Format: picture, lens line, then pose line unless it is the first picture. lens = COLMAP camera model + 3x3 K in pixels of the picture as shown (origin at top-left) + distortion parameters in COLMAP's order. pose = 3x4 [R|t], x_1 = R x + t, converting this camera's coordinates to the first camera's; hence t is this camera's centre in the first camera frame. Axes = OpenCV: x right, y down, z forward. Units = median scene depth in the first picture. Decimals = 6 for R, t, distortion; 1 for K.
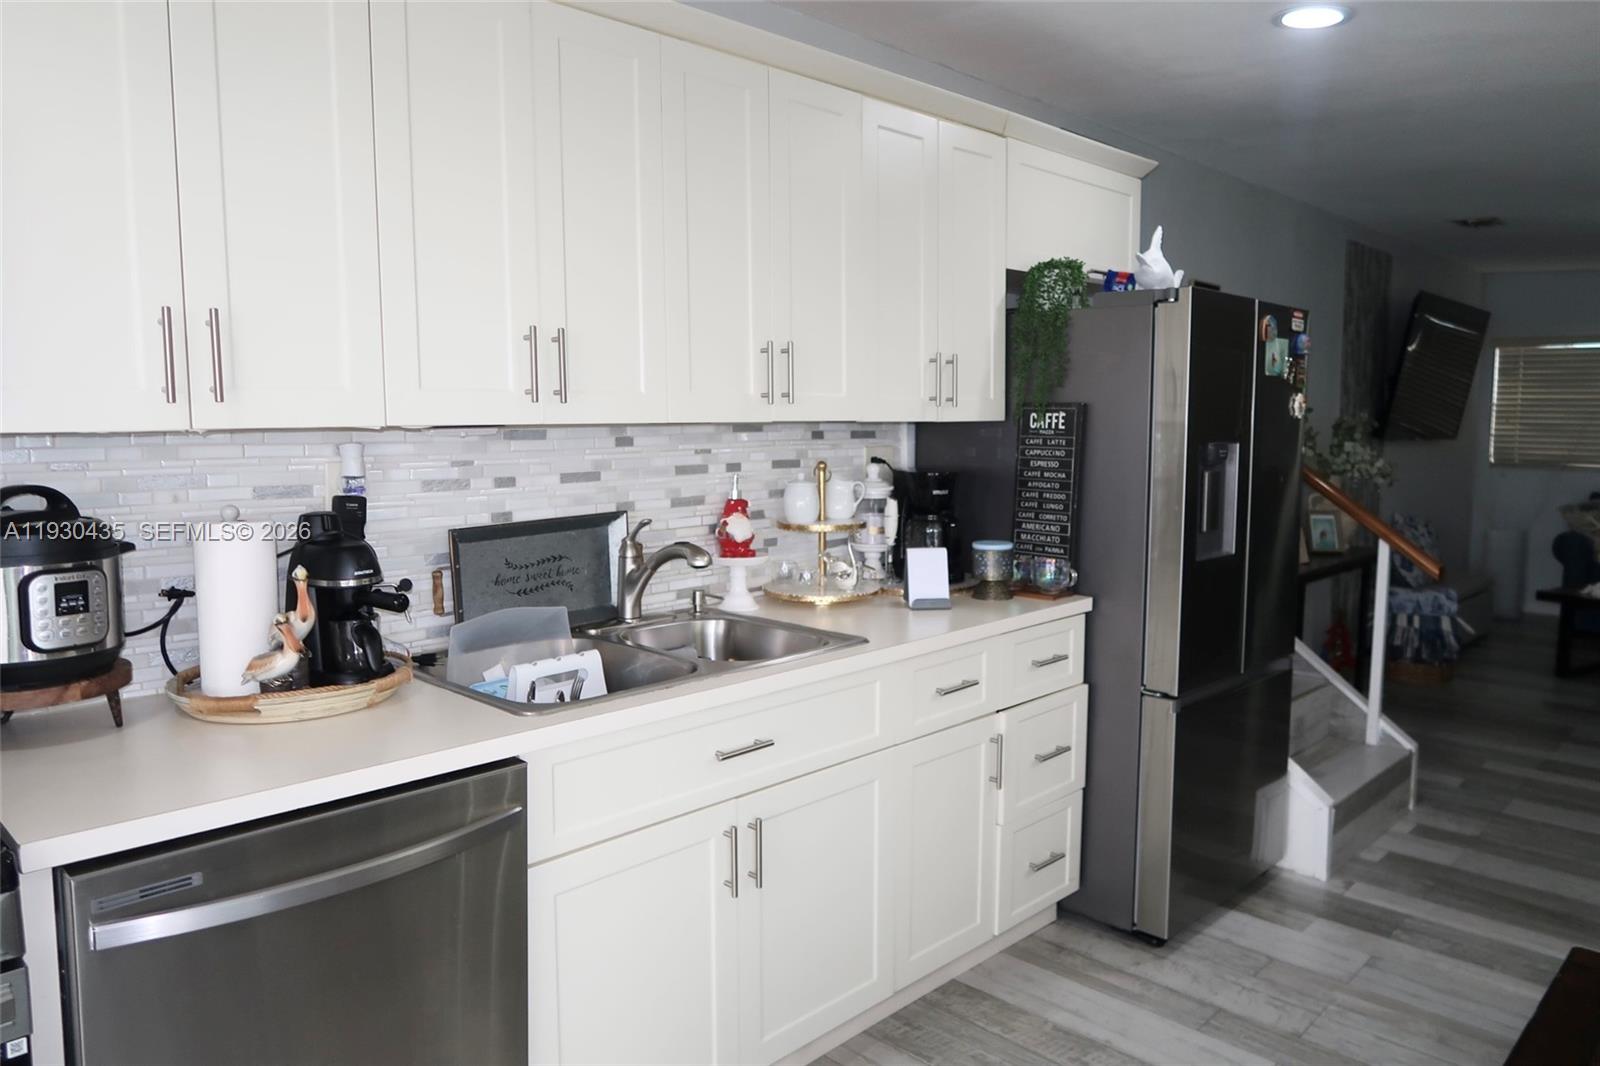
lens RADIAL K [[1096.3, 0, 803.7], [0, 1096.3, 526.0], [0, 0, 1]] dist [-0.026443, 0.012940]
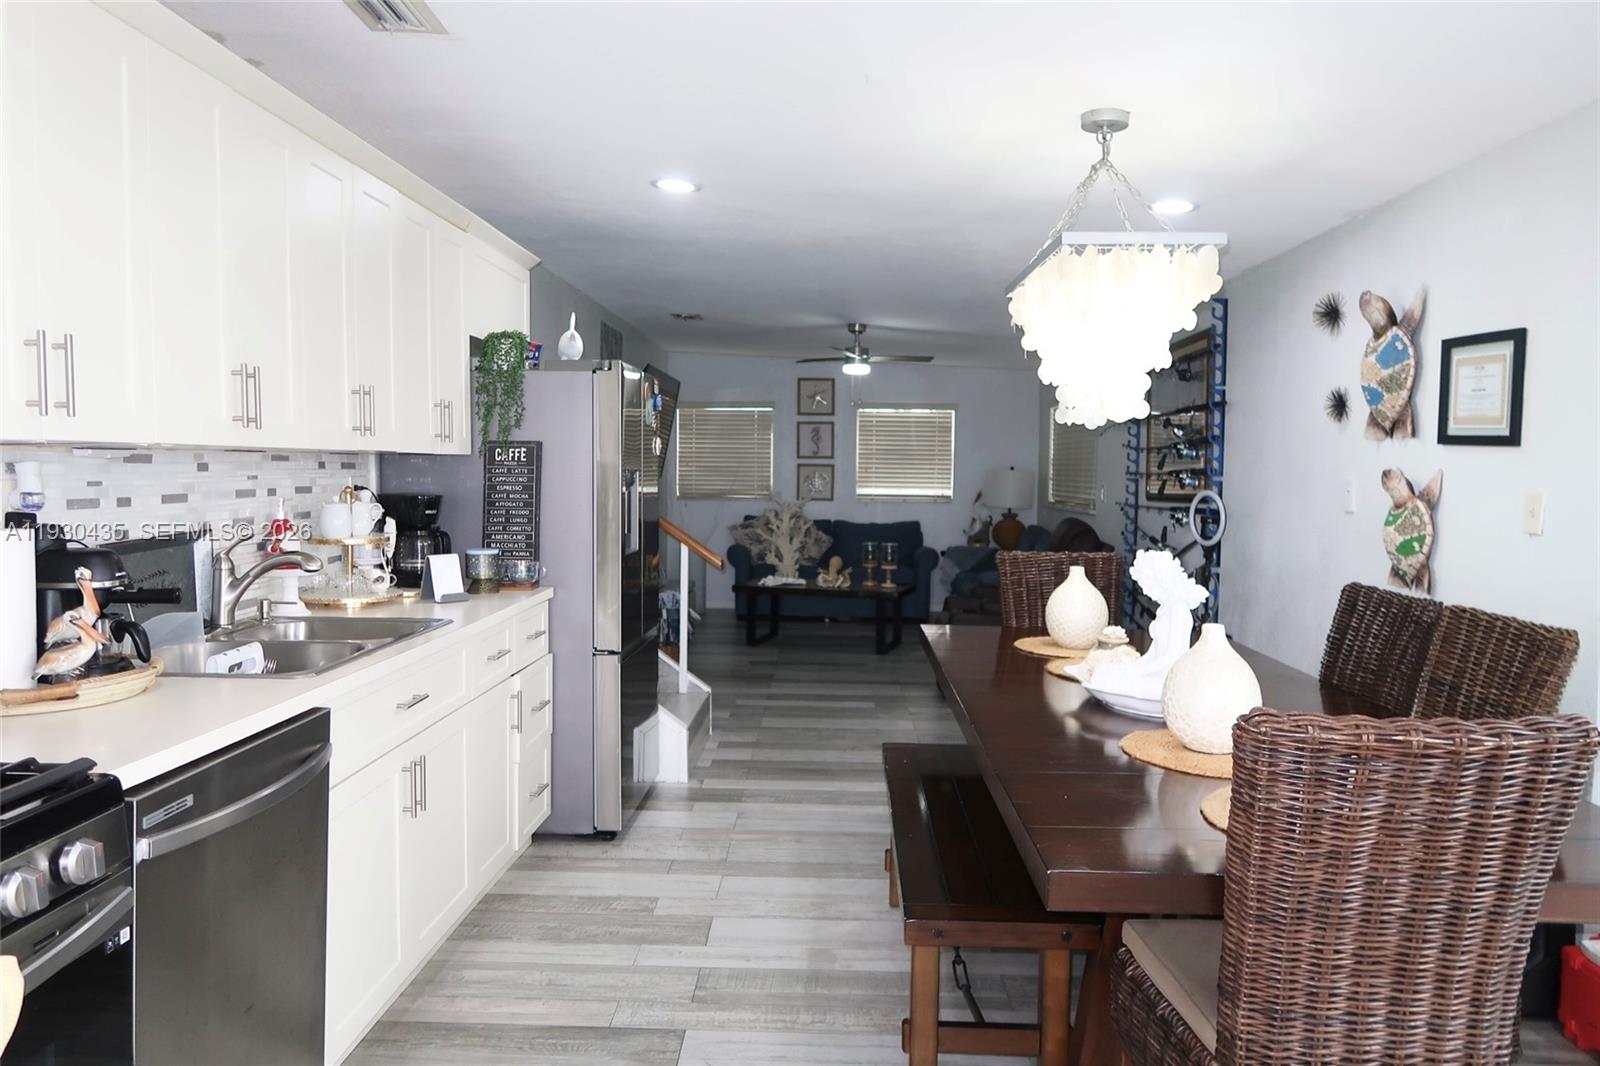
lens RADIAL K [[1096.3, 0, 797.8], [0, 1096.3, 520.9], [0, 0, 1]] dist [-0.026443, 0.012940]
pose [[0.739280, -0.029865, 0.672735, -0.412982], [0.062862, 0.997714, -0.024787, 0.037456], [-0.670457, 0.060614, 0.739468, -0.190512]]
